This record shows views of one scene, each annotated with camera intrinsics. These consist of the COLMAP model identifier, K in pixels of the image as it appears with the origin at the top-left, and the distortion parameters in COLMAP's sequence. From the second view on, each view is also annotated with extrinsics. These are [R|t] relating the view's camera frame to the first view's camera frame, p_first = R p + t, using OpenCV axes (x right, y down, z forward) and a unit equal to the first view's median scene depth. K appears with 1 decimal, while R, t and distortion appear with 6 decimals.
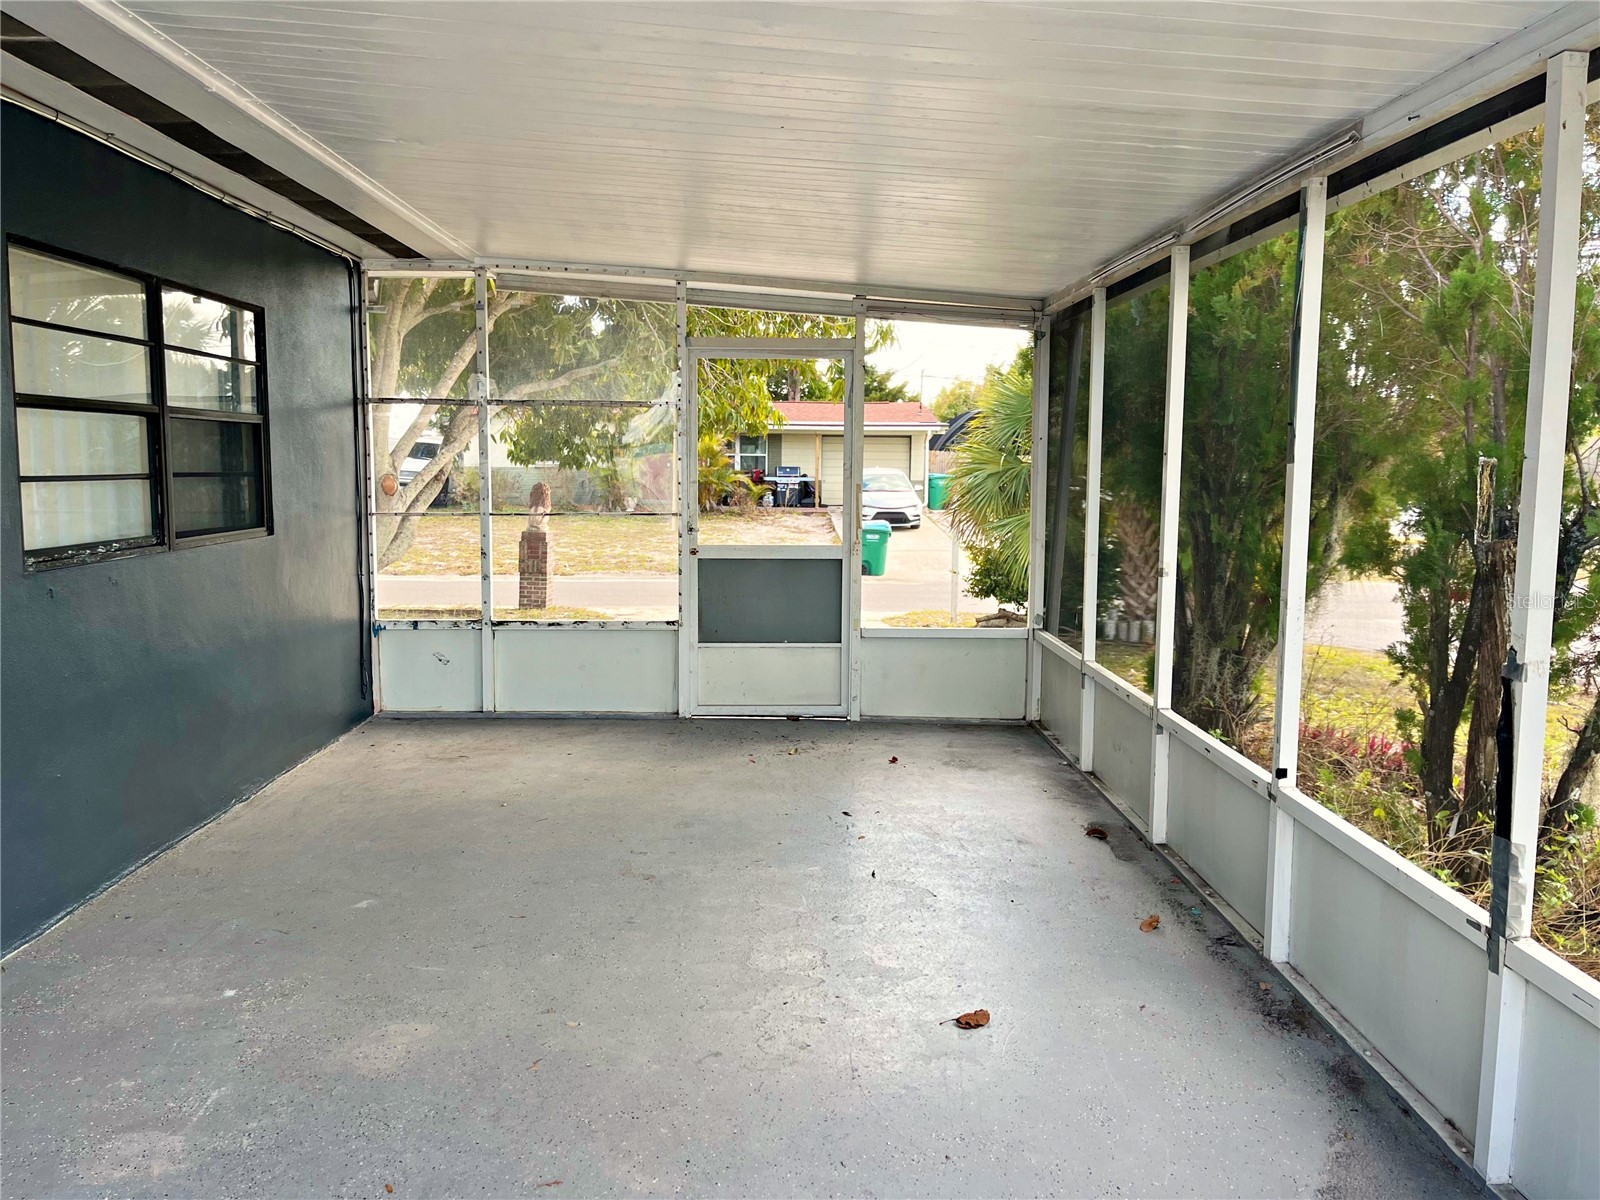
lens RADIAL K [[1353.8, 0, 800.0], [0, 1353.8, 600.0], [0, 0, 1]] dist [0.005881, -0.004508]
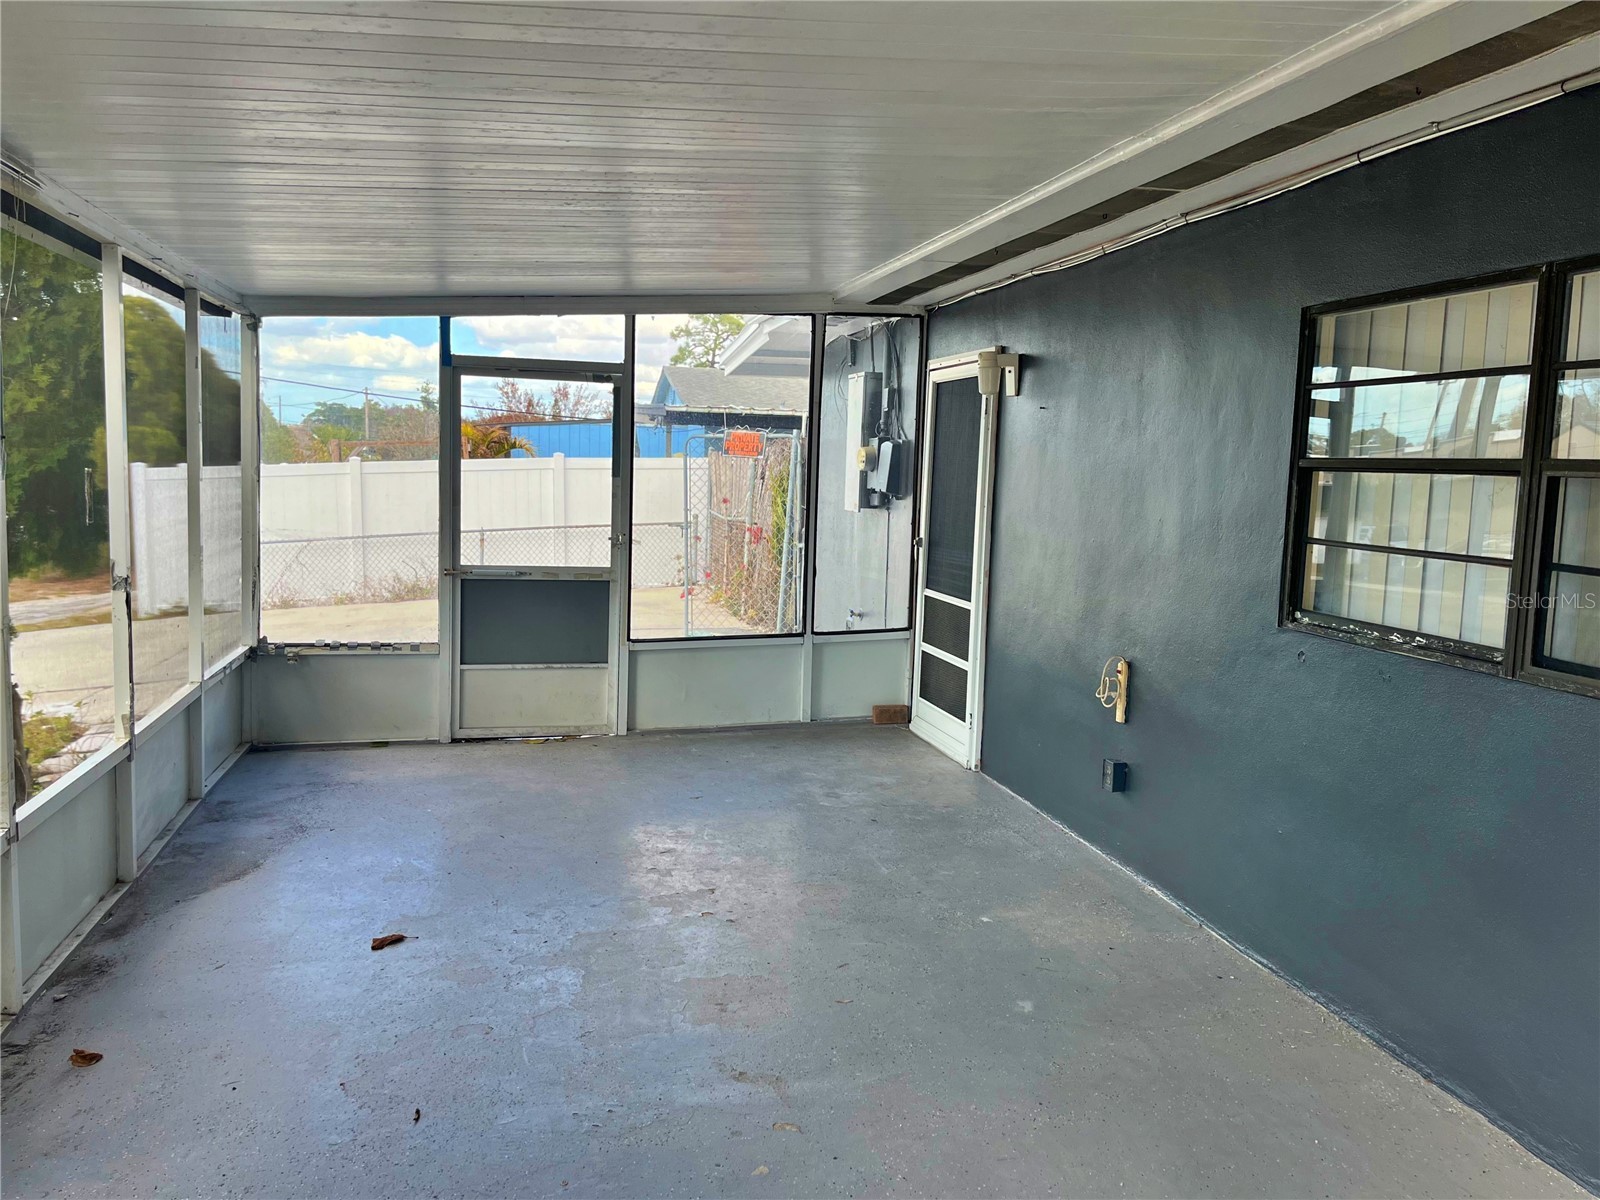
lens RADIAL K [[1353.8, 0, 800.0], [0, 1353.8, 600.0], [0, 0, 1]] dist [0.005881, -0.004508]
pose [[-0.981575, -0.021347, -0.189883, 0.001866], [-0.060527, 0.977304, 0.203013, -0.232148], [0.181240, 0.210765, -0.960588, 1.942302]]
